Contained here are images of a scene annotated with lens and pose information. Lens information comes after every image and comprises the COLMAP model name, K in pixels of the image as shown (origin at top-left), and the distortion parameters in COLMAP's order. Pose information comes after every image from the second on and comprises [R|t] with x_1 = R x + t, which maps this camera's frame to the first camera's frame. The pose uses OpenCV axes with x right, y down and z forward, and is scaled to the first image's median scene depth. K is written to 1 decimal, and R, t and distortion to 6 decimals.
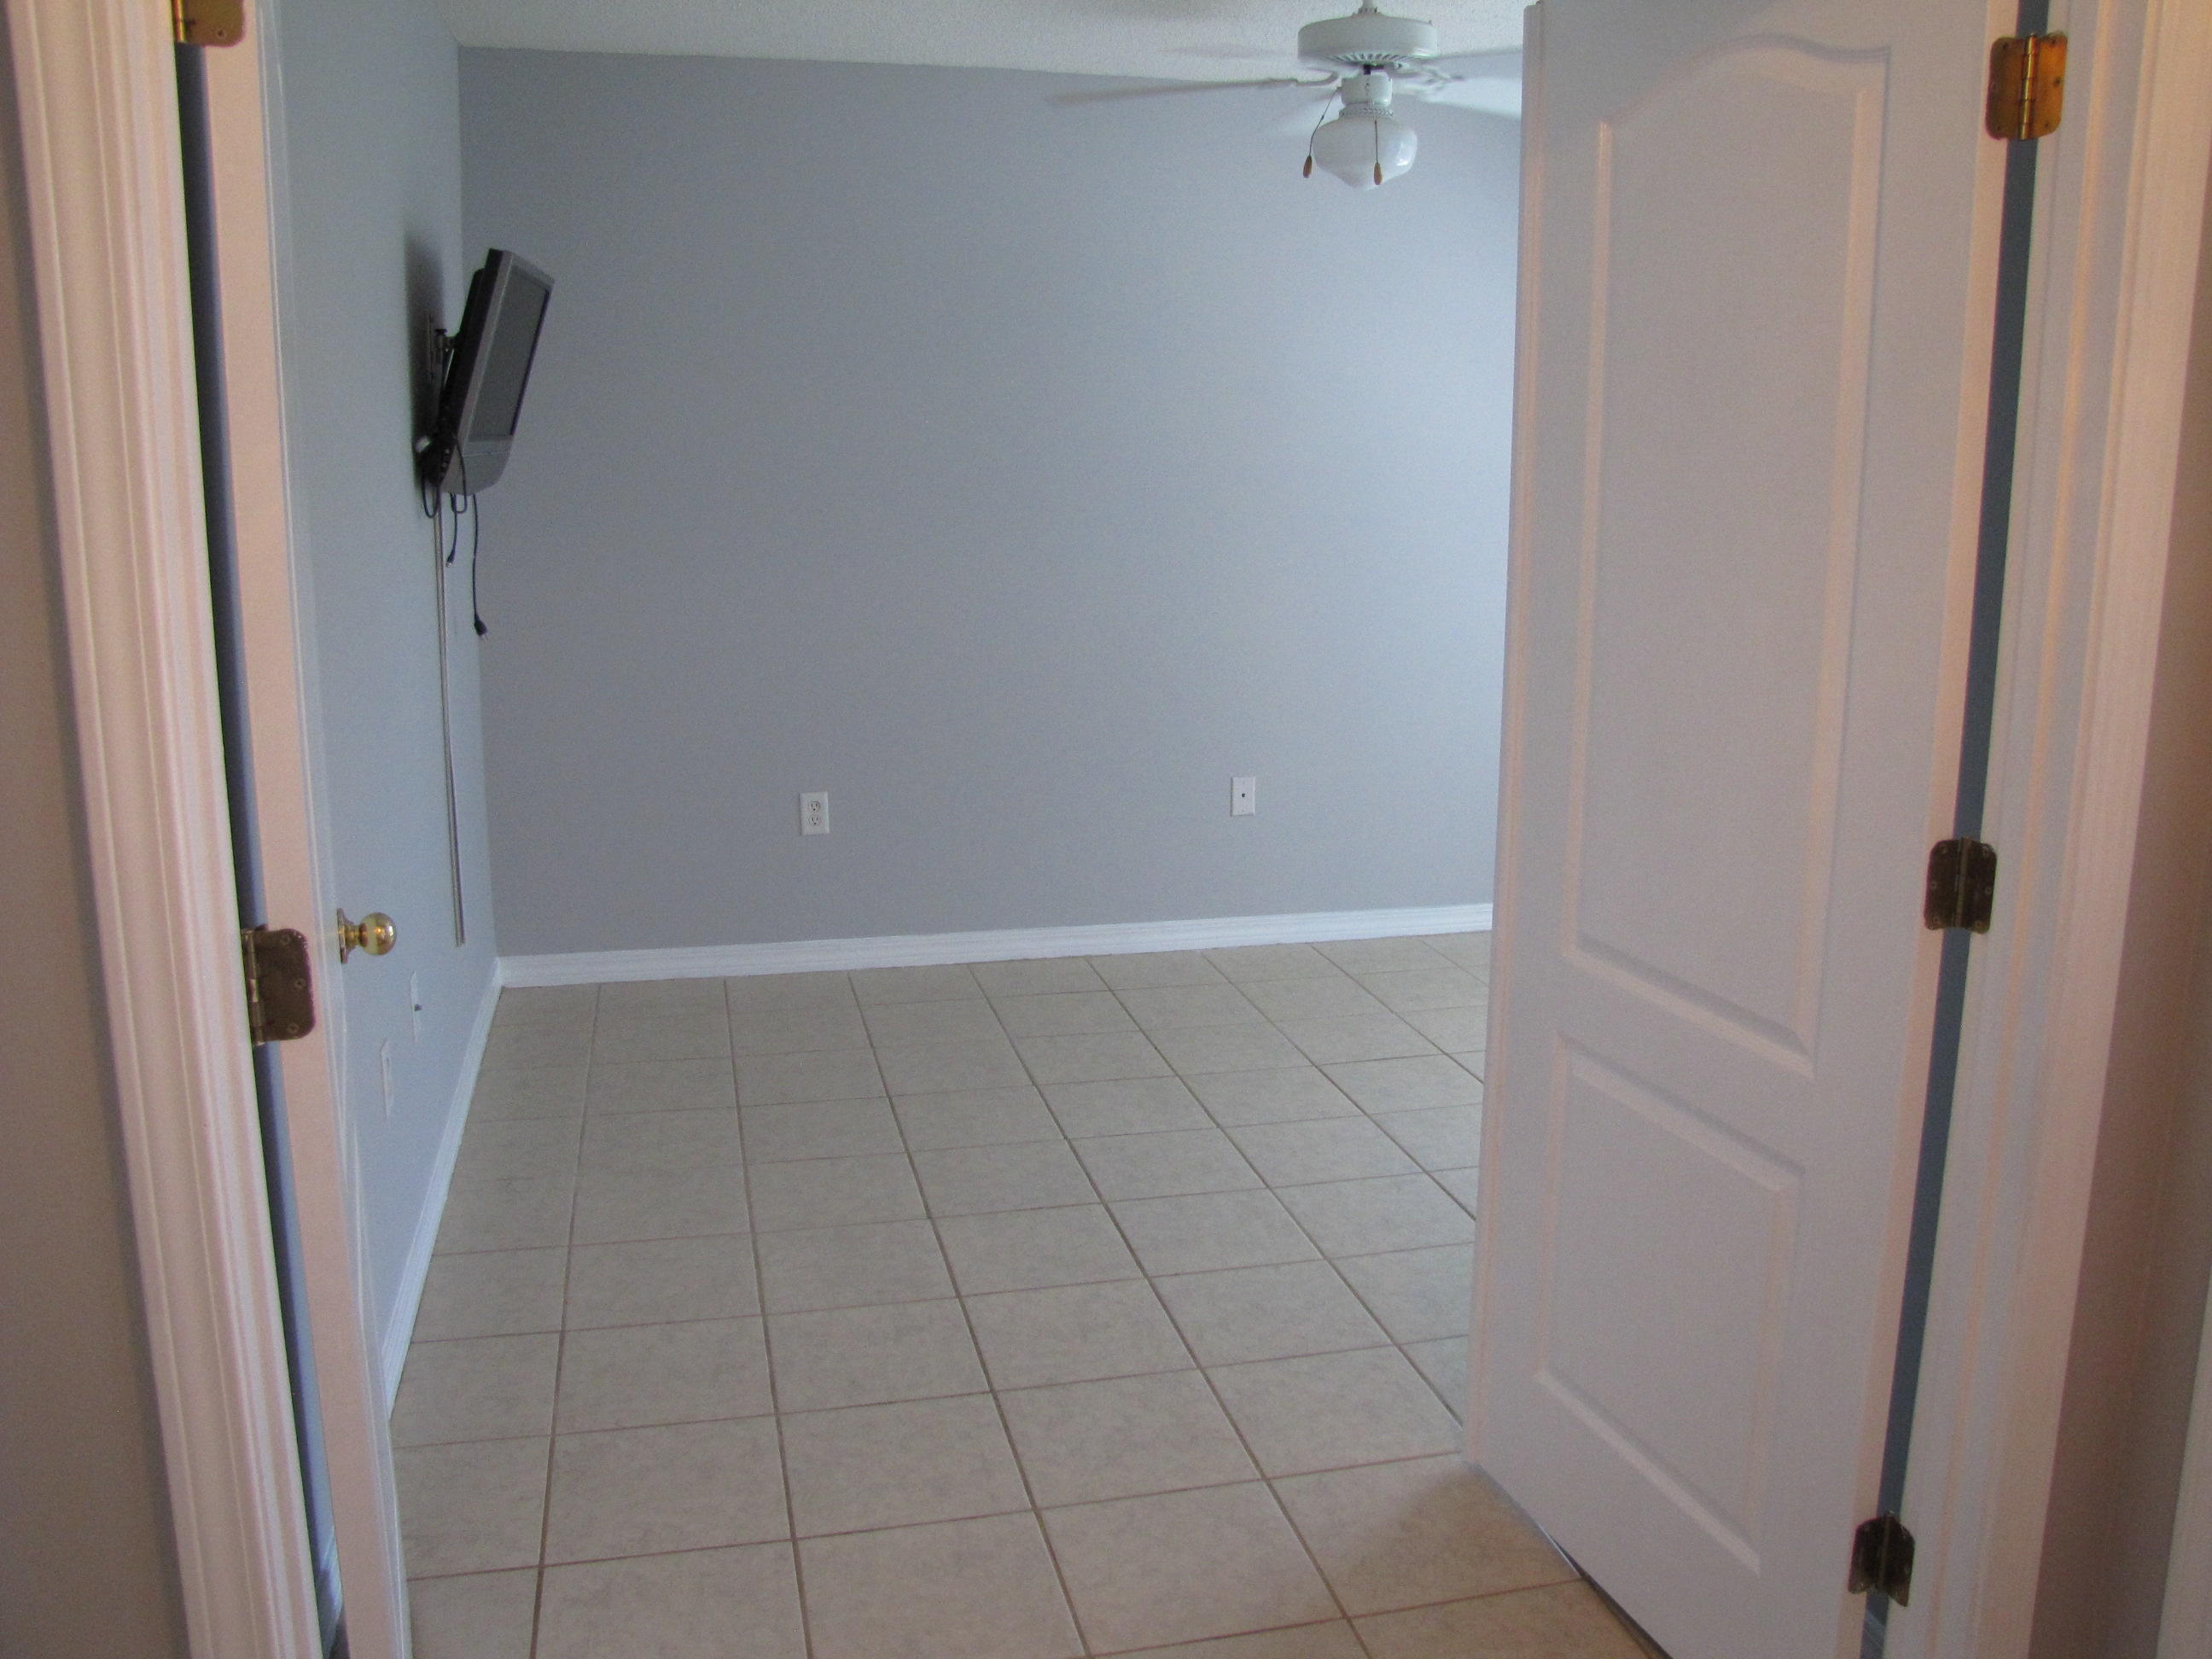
lens RADIAL K [[1844.0, 0, 1099.6], [0, 1844.0, 831.5], [0, 0, 1]] dist [-0.184934, 0.160614]
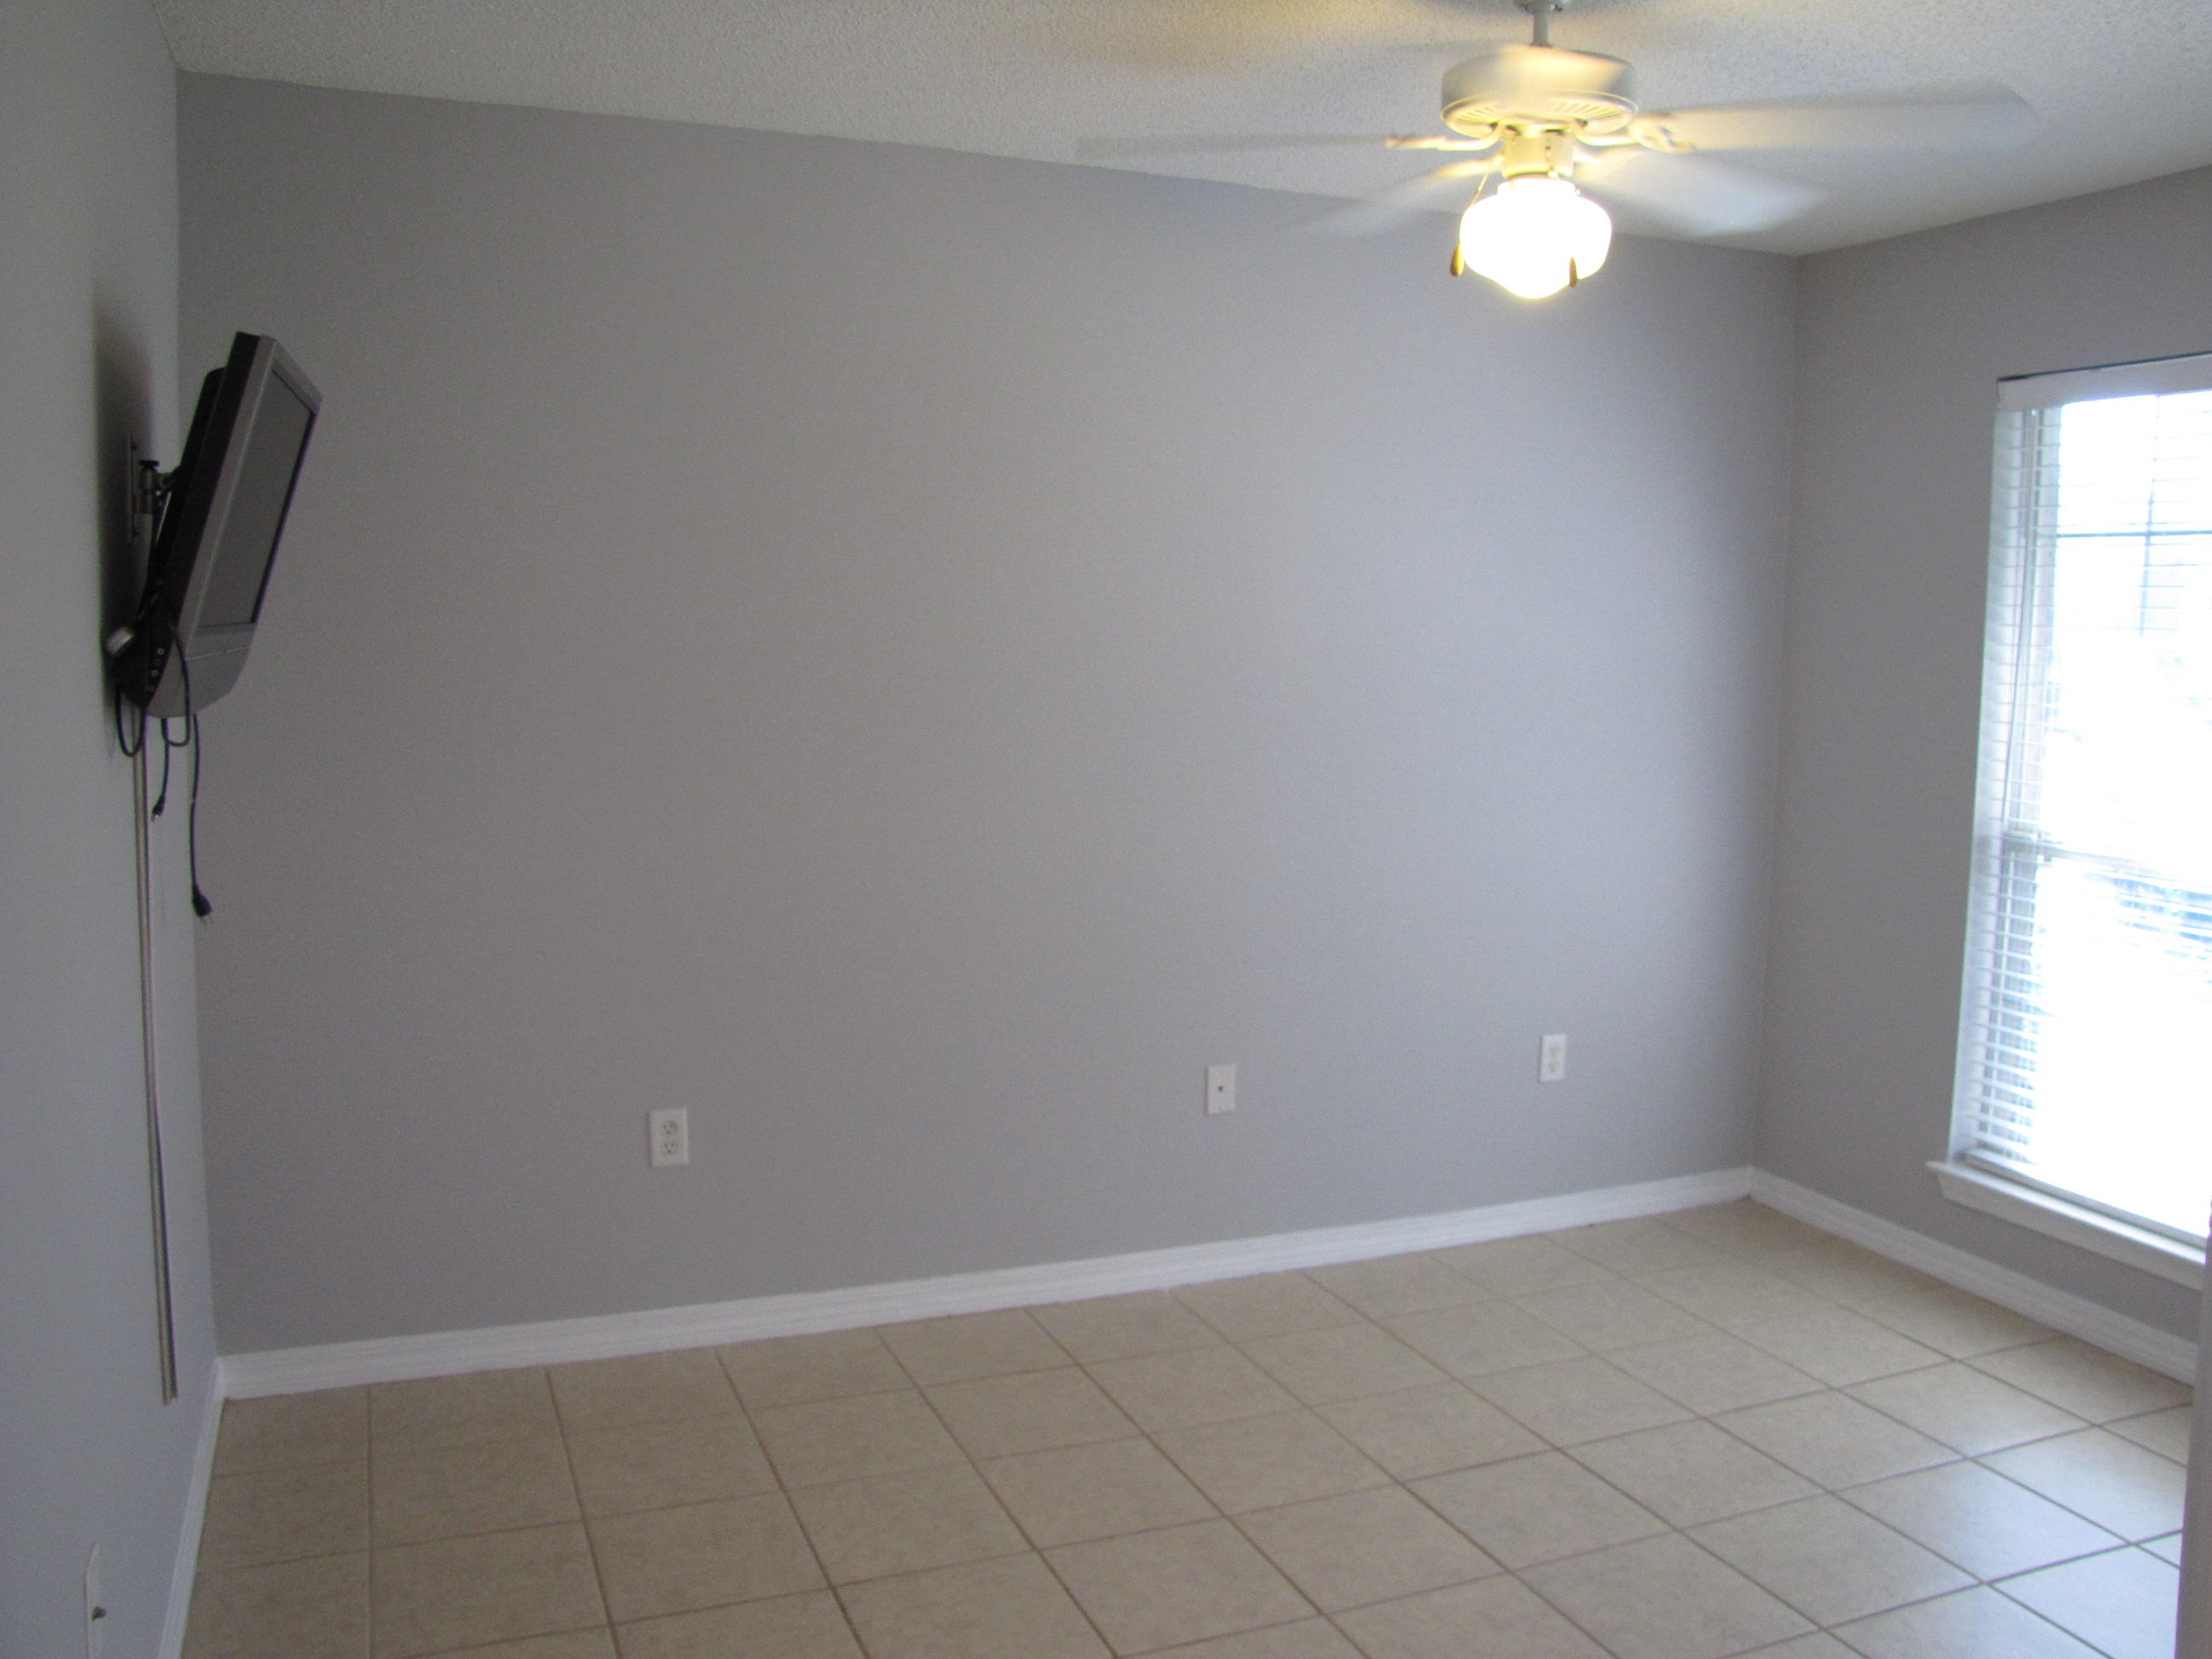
lens RADIAL K [[1844.0, 0, 1106.0], [0, 1844.0, 831.1], [0, 0, 1]] dist [-0.184934, 0.160614]
pose [[0.987242, -0.008543, 0.158995, -0.117091], [0.023630, 0.995363, -0.093246, -0.072176], [-0.157461, 0.095813, 0.982866, 0.298076]]
